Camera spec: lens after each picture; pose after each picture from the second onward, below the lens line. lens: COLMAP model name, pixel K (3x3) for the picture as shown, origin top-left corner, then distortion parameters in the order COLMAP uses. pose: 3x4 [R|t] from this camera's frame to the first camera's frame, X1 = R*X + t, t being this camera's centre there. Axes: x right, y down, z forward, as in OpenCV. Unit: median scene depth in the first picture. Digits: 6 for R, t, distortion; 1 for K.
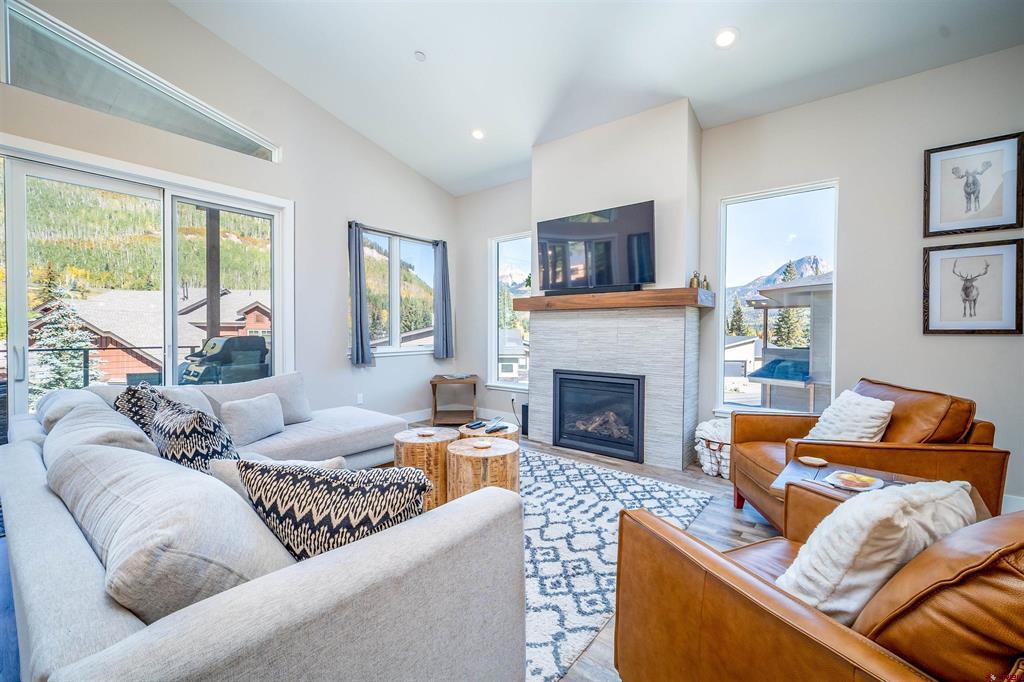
lens RADIAL K [[419.9, 0, 509.3], [0, 419.9, 335.2], [0, 0, 1]] dist [-0.002448, -0.000006]
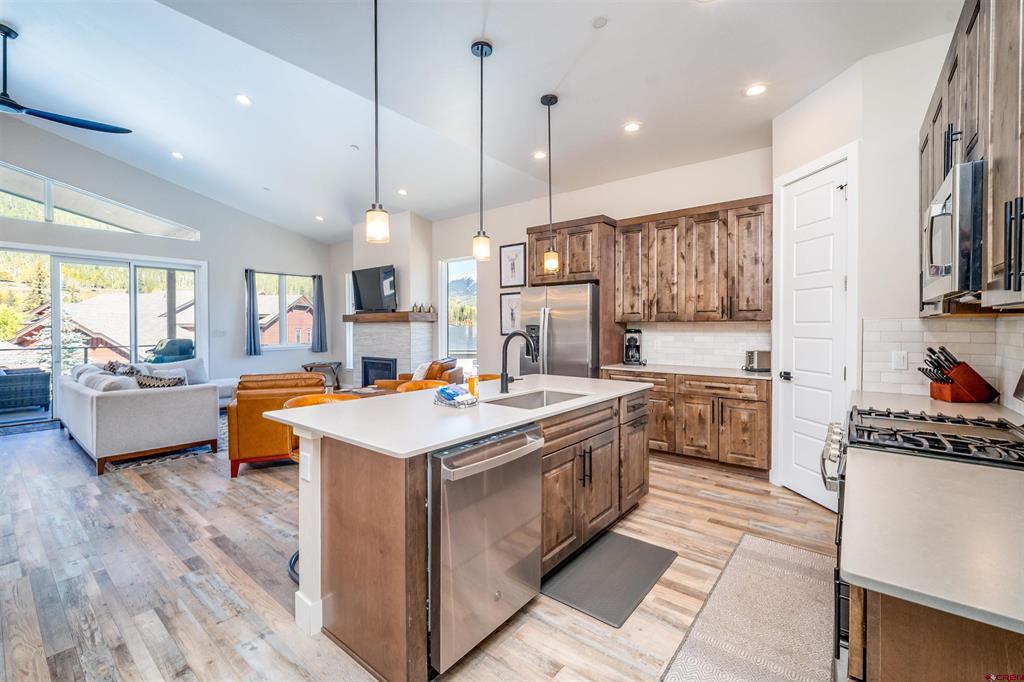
lens RADIAL K [[419.9, 0, 509.3], [0, 419.9, 335.2], [0, 0, 1]] dist [-0.002448, -0.000006]
pose [[0.999901, -0.008509, 0.011184, 0.417431], [0.008424, 0.999935, 0.007662, -0.008693], [-0.011249, -0.007567, 0.999908, -0.435424]]
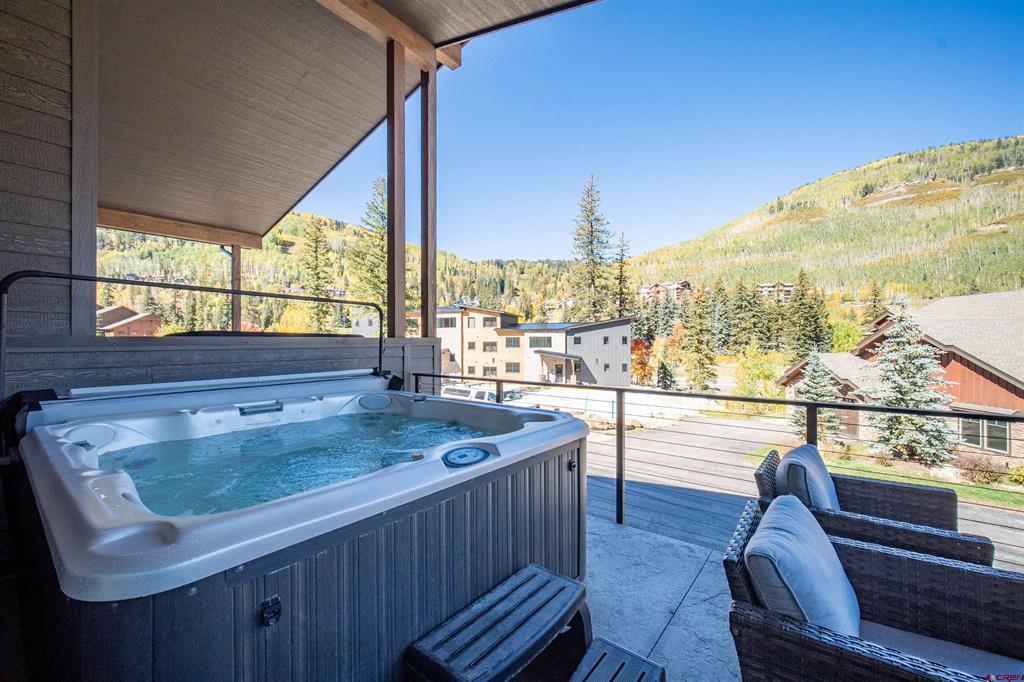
lens RADIAL K [[419.9, 0, 509.3], [0, 419.9, 335.2], [0, 0, 1]] dist [-0.002448, -0.000006]
pose [[0.023813, -0.017314, -0.999567, -0.553353], [-0.009783, 0.999798, -0.017551, -0.021256], [0.999669, 0.010196, 0.023639, 0.391914]]
